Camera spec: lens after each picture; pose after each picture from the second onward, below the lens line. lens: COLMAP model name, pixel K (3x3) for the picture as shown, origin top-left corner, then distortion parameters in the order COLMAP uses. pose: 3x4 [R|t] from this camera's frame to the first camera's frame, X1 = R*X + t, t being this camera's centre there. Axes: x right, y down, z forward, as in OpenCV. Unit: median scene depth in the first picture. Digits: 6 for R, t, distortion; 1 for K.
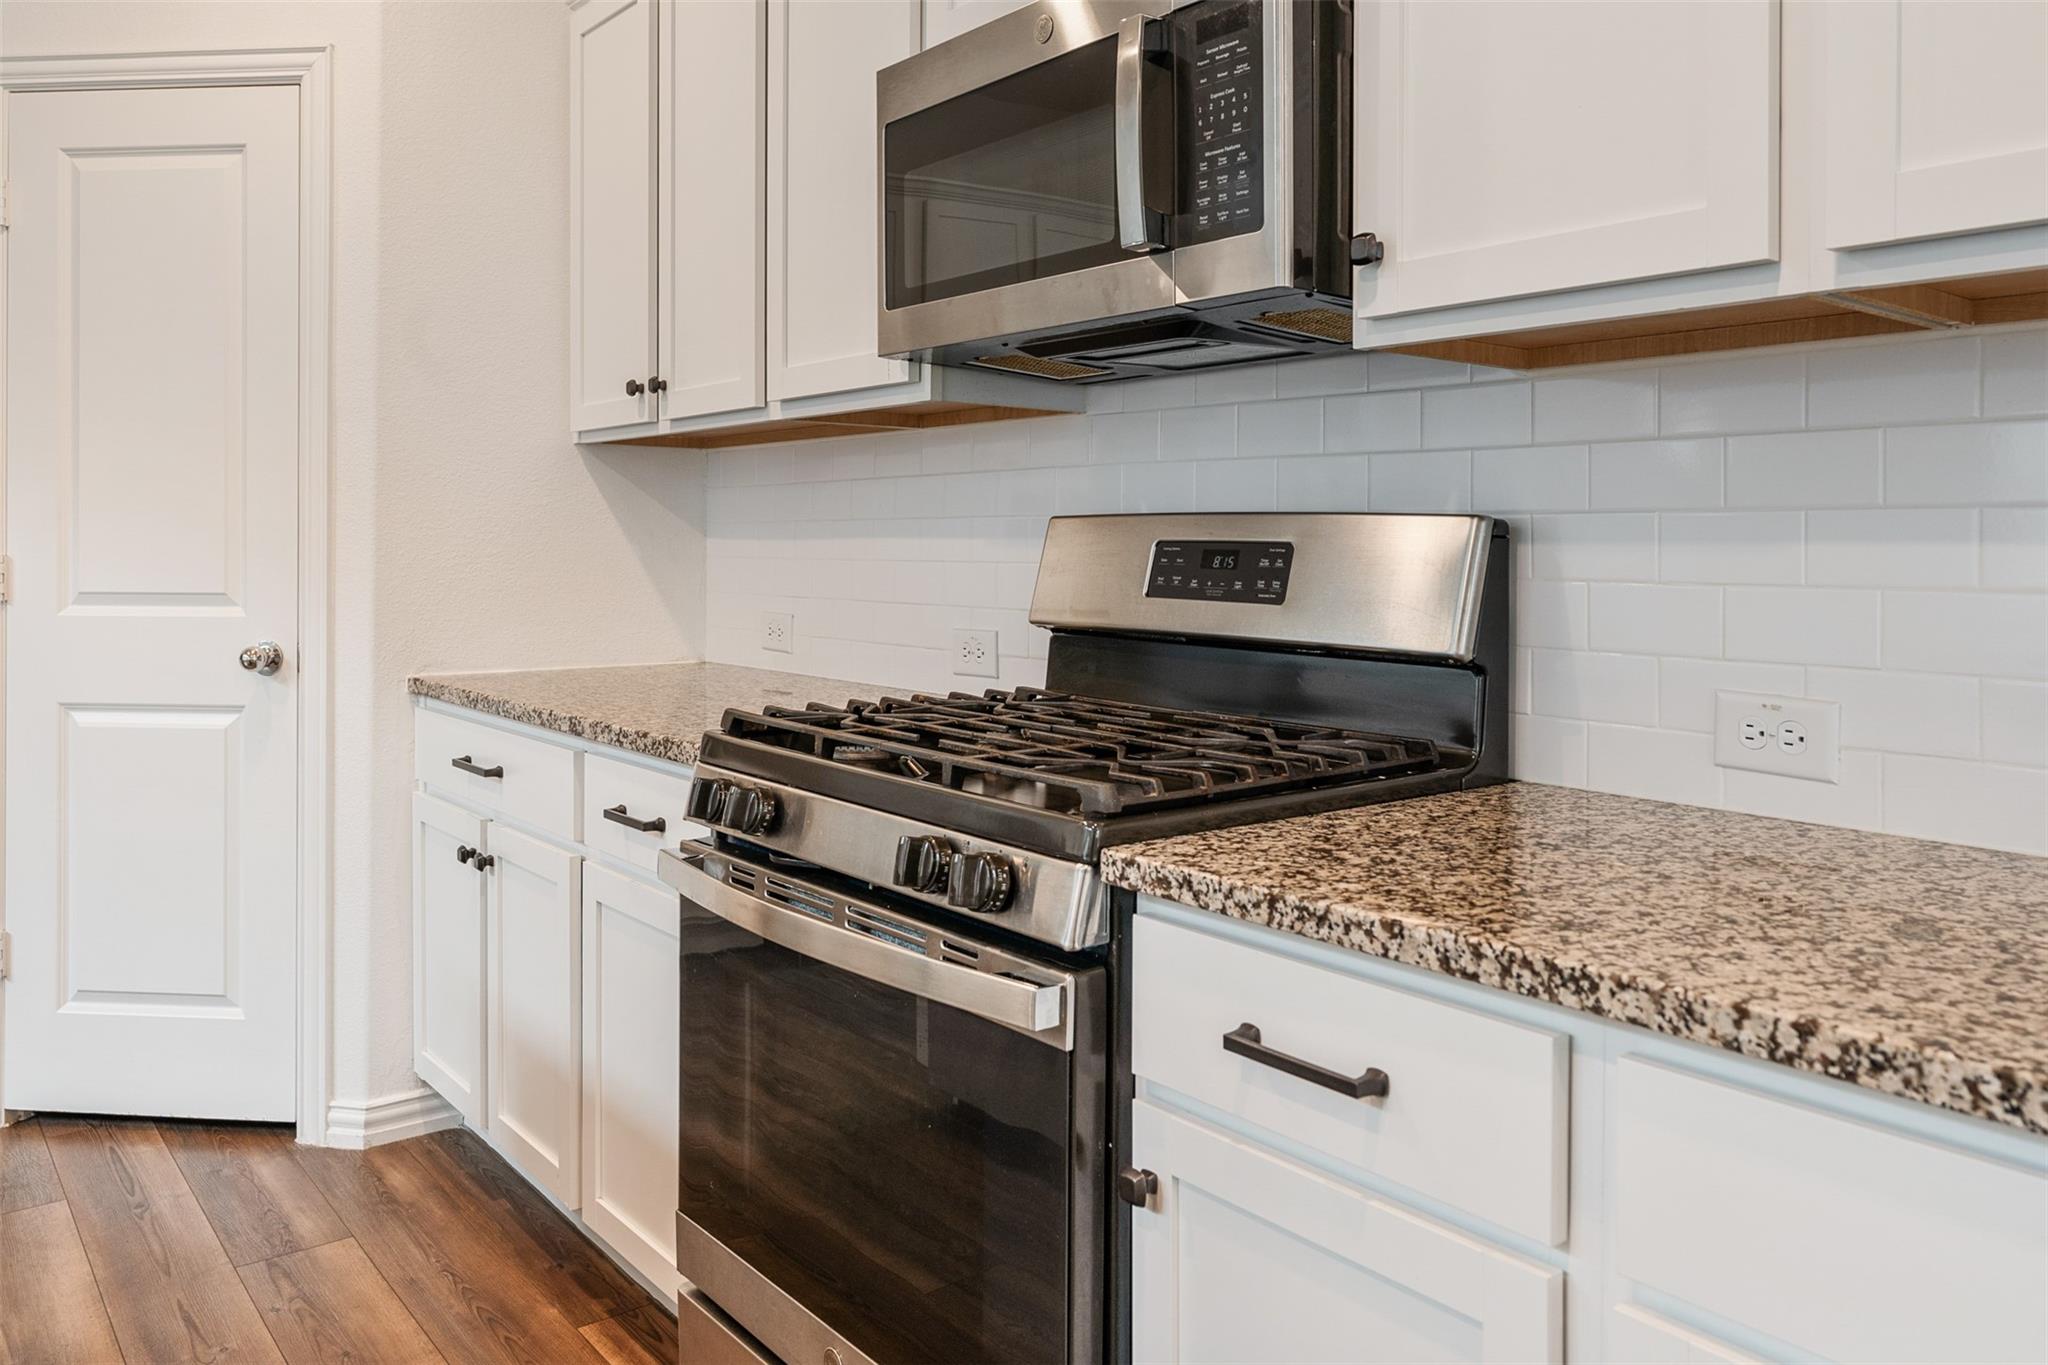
lens RADIAL K [[1515.0, 0, 1022.1], [0, 1515.0, 534.4], [0, 0, 1]] dist [-0.007156, -0.002611]
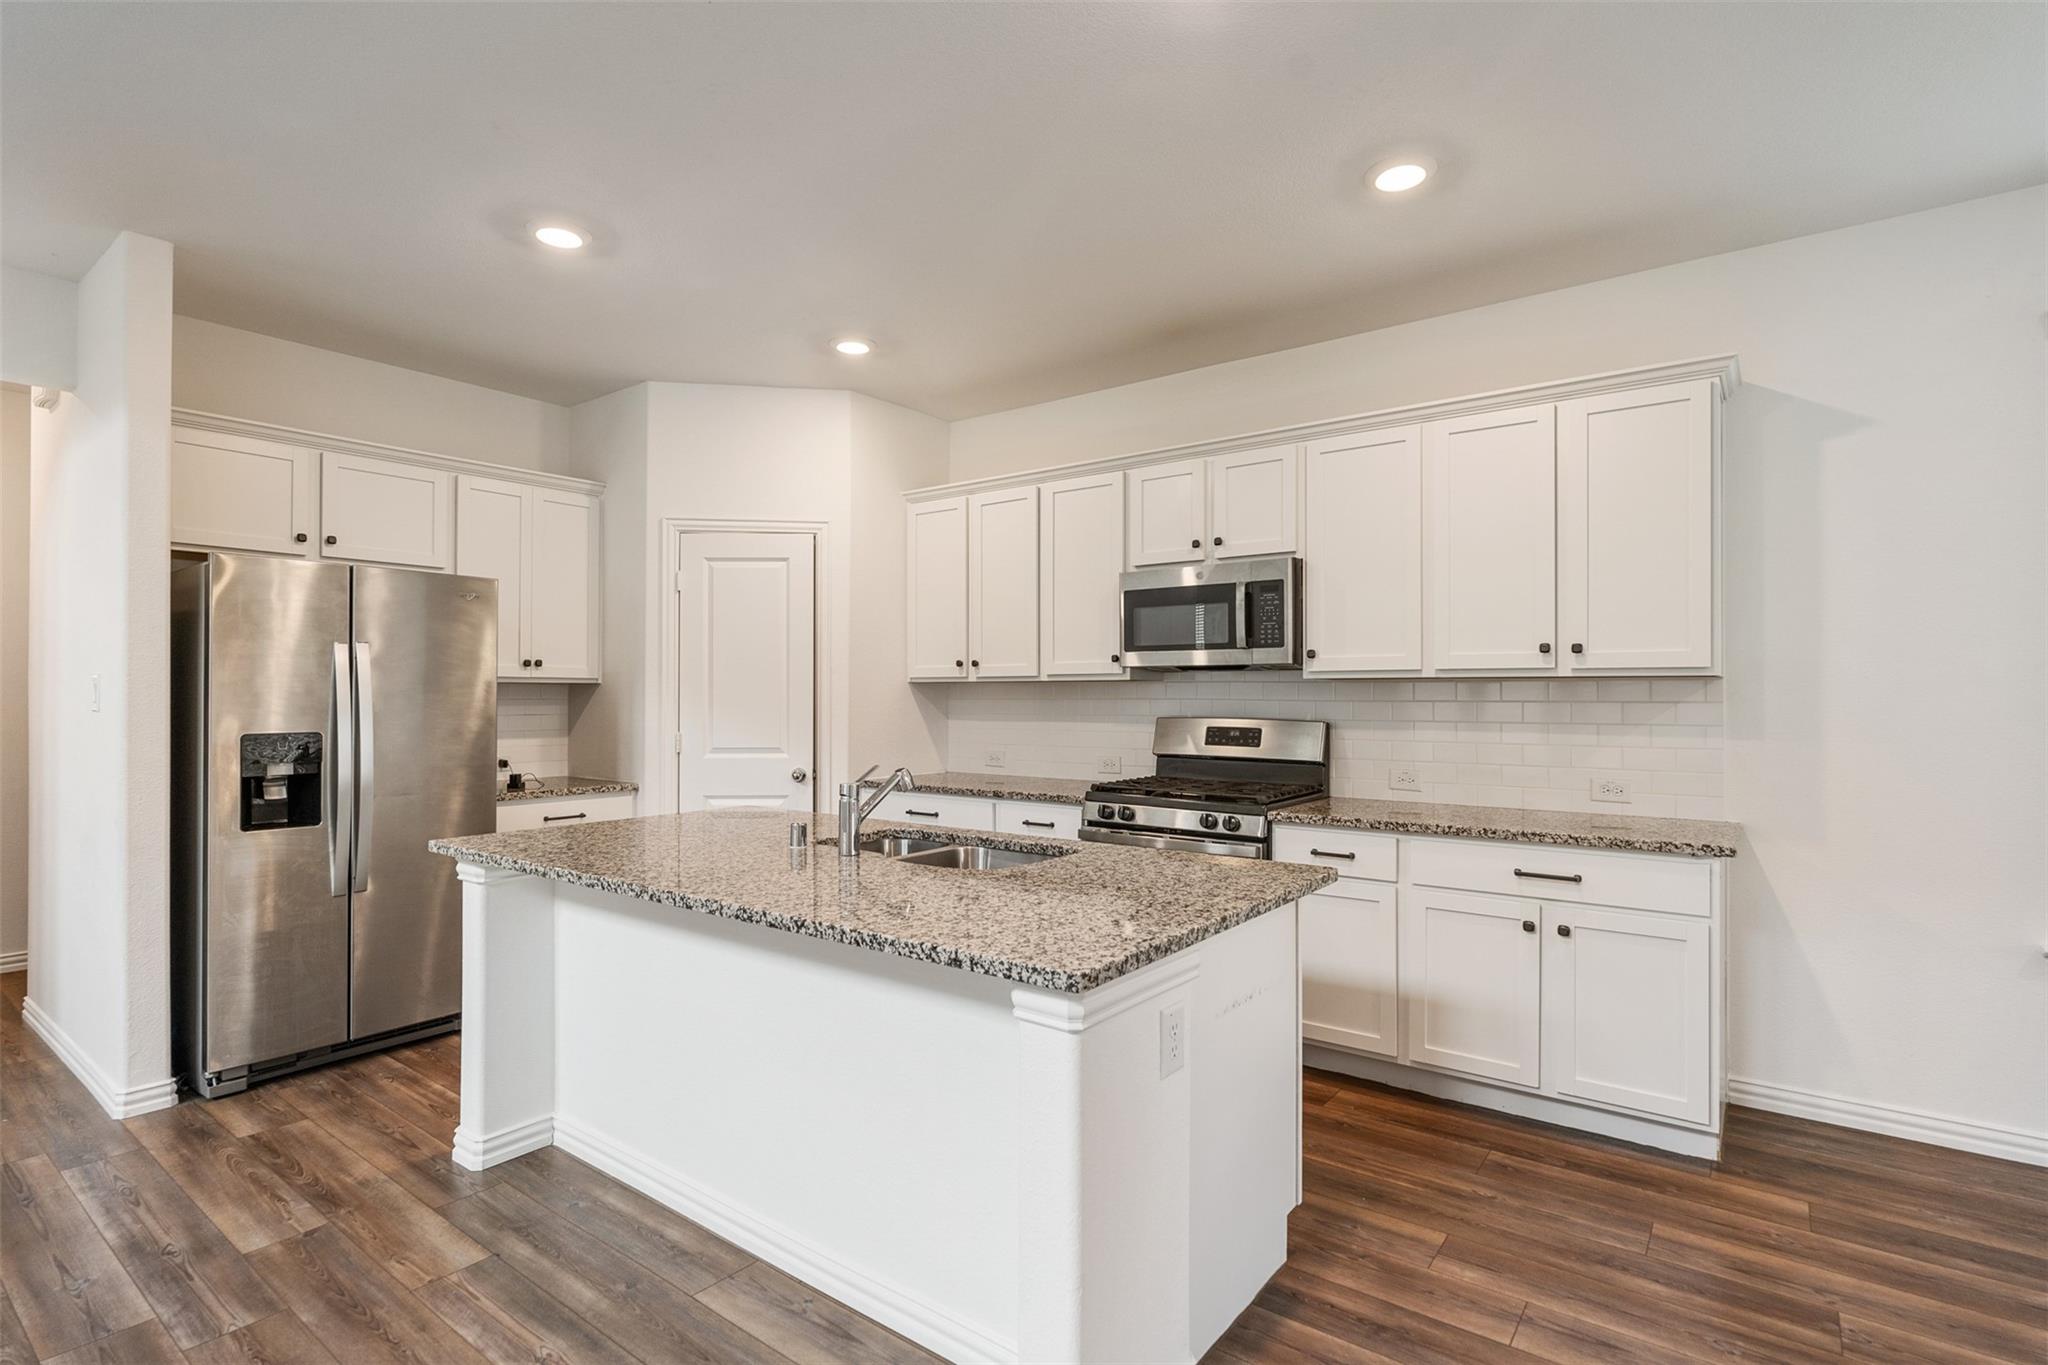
lens RADIAL K [[982.8, 0, 1024.0], [0, 982.8, 682.5], [0, 0, 1]] dist [-0.000711, -0.000458]
pose [[0.966645, 0.000169, 0.256119, -0.974026], [0.001707, 0.999973, -0.007104, -0.089803], [-0.256114, 0.007304, 0.966619, -1.055639]]
